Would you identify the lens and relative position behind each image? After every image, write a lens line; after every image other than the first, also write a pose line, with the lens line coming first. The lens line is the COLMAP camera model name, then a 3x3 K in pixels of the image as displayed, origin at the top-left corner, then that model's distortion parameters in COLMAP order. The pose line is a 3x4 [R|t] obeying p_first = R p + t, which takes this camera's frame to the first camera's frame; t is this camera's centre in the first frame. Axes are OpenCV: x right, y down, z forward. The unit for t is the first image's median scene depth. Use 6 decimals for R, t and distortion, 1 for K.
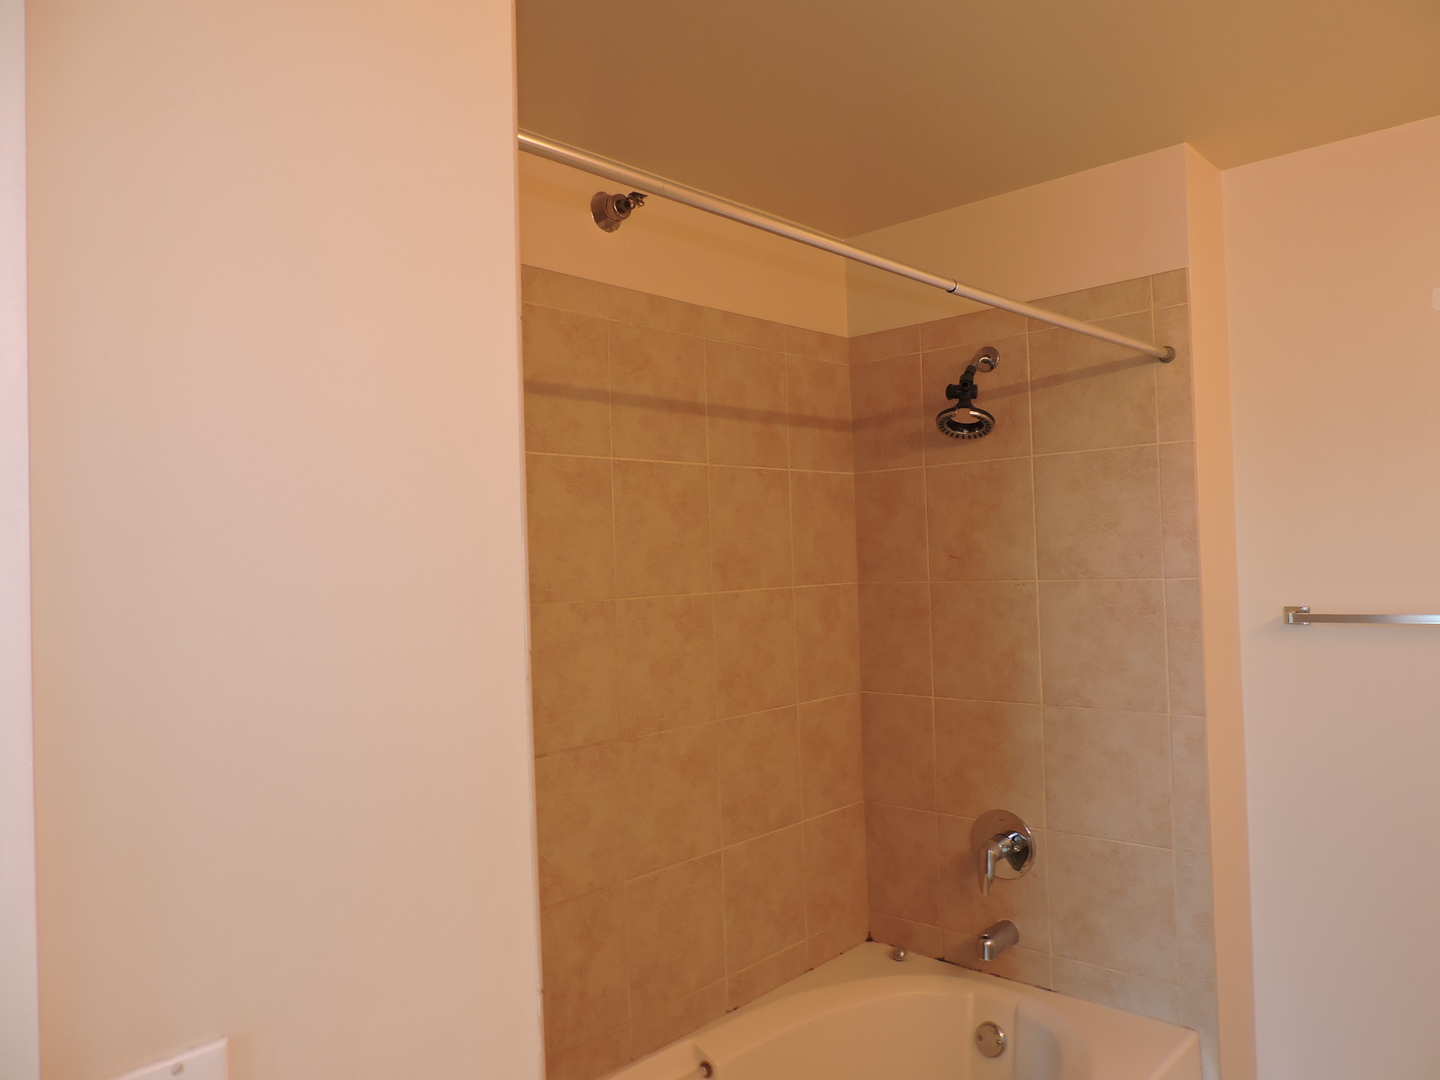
lens RADIAL K [[1019.4, 0, 729.7], [0, 1019.4, 550.3], [0, 0, 1]] dist [-0.016212, -0.001160]
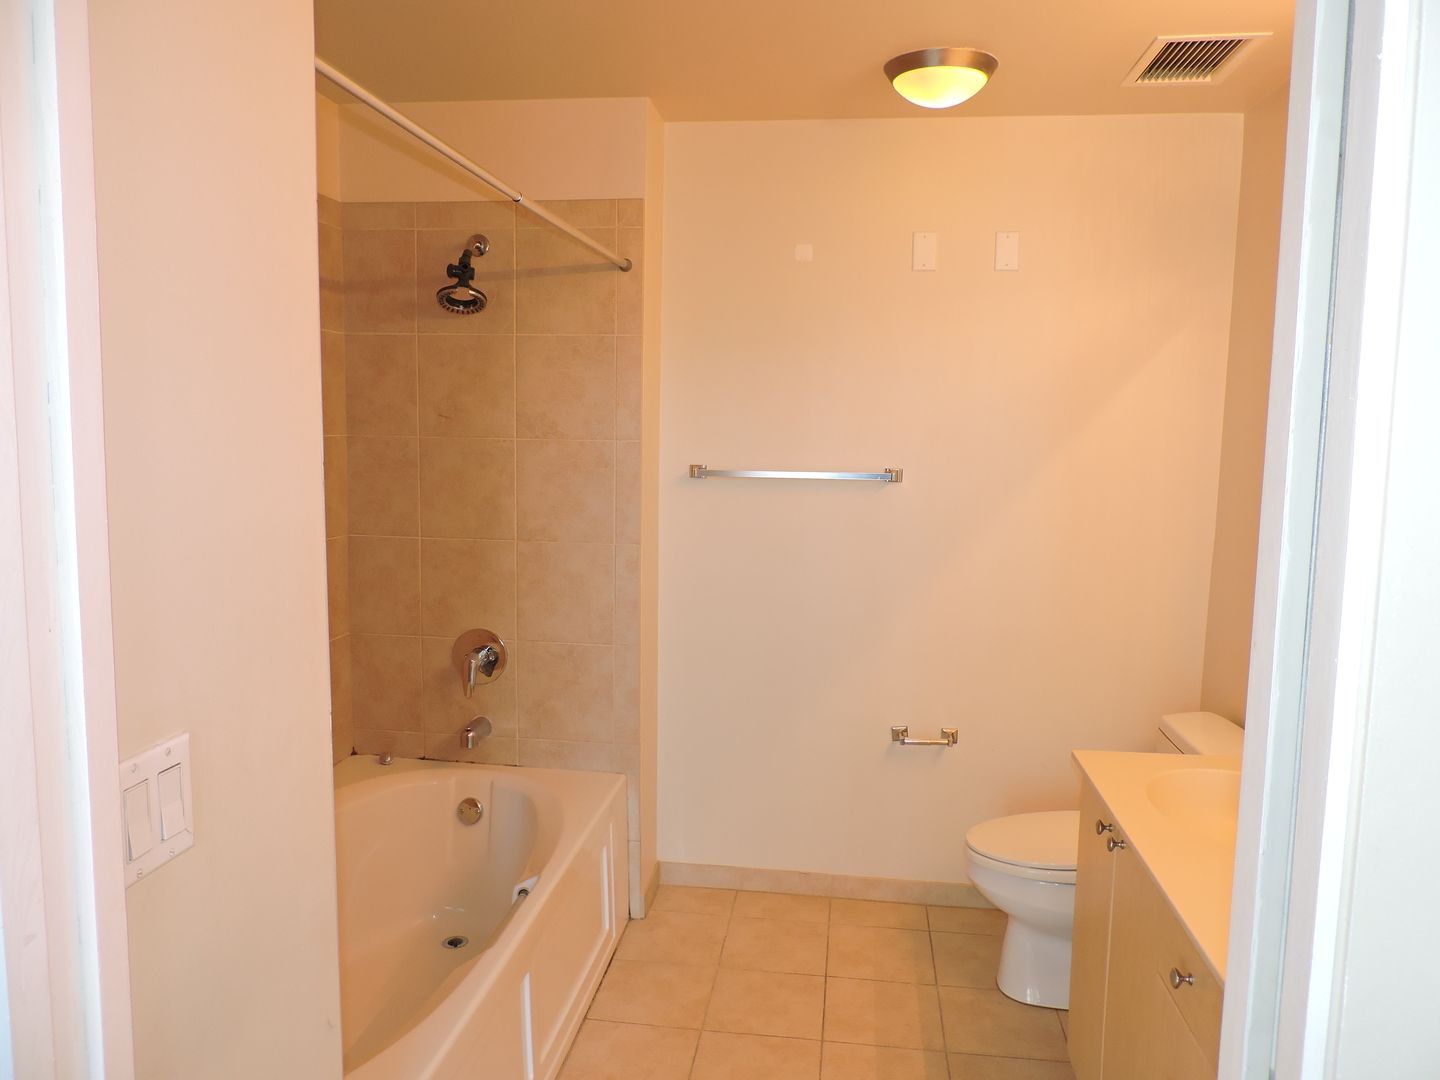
lens RADIAL K [[1020.6, 0, 722.1], [0, 1020.6, 548.1], [0, 0, 1]] dist [-0.015633, -0.000632]
pose [[0.821195, -0.022215, 0.570215, -0.192104], [-0.050603, 0.992470, 0.111542, 0.011025], [-0.568400, -0.120453, 0.813887, -0.145249]]
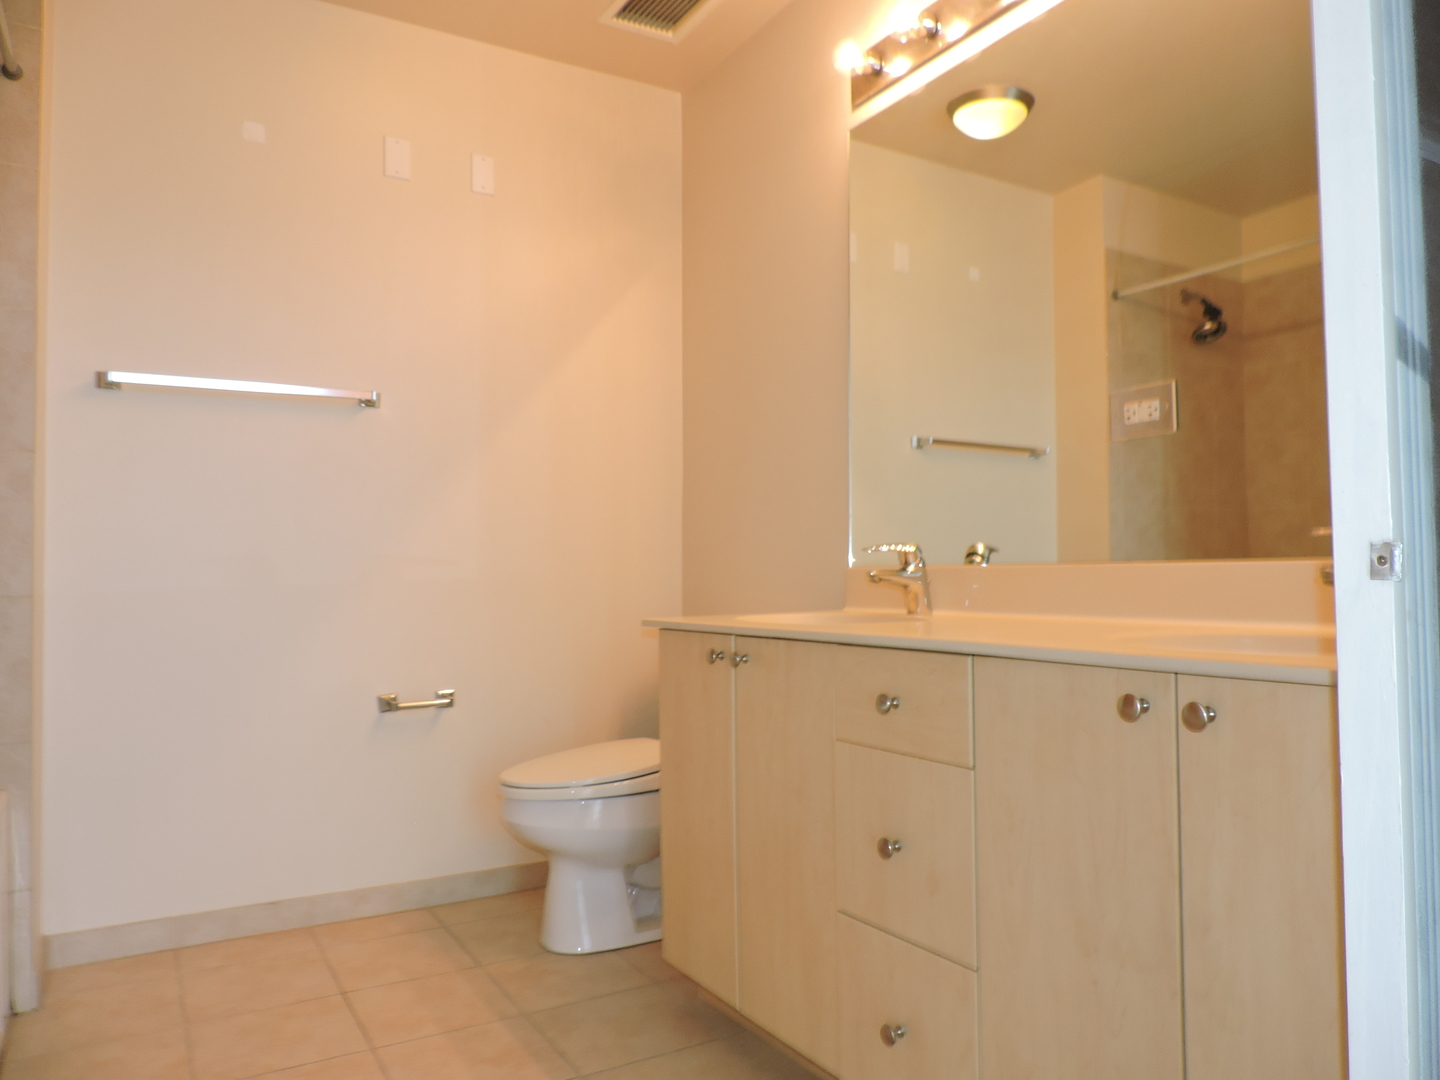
lens RADIAL K [[1020.6, 0, 722.1], [0, 1020.6, 548.1], [0, 0, 1]] dist [-0.015633, -0.000632]
pose [[0.298151, 0.057187, 0.952804, -0.221944], [-0.013288, 0.998356, -0.055763, 0.267881], [-0.954426, 0.003965, 0.298420, 0.080400]]
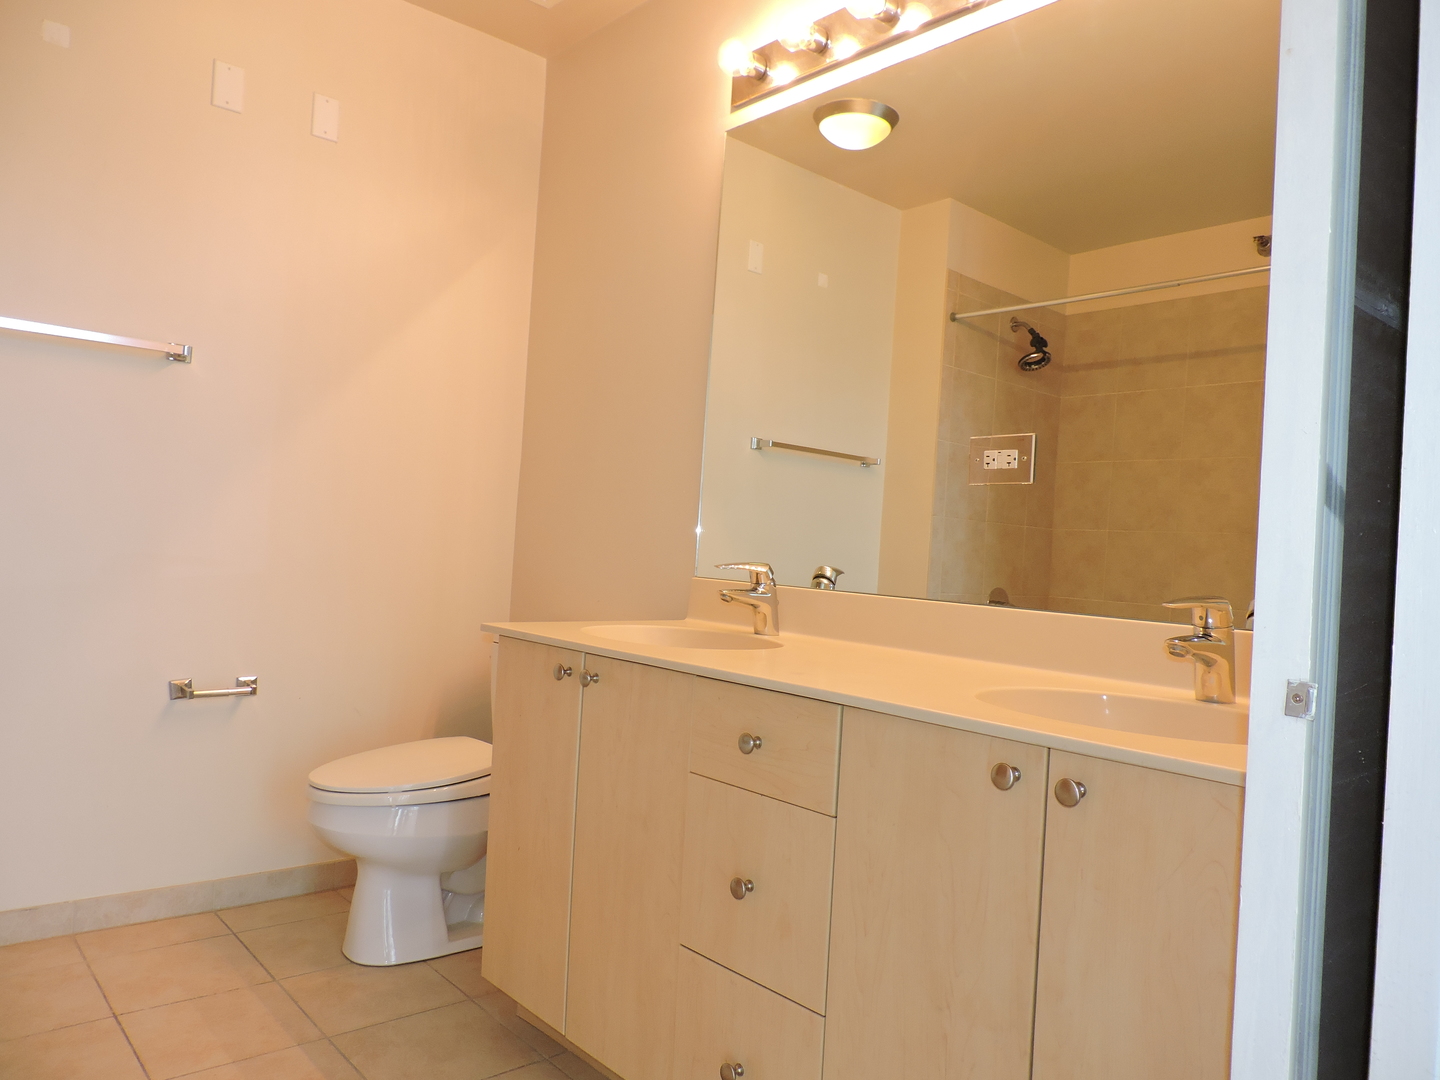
lens RADIAL K [[1025.1, 0, 712.3], [0, 1025.1, 546.0], [0, 0, 1]] dist [-0.009239, 0.003692]
pose [[0.117501, 0.043157, 0.992135, -0.215256], [-0.076310, 0.996494, -0.034309, 0.232626], [-0.990137, -0.071678, 0.120382, 0.124585]]
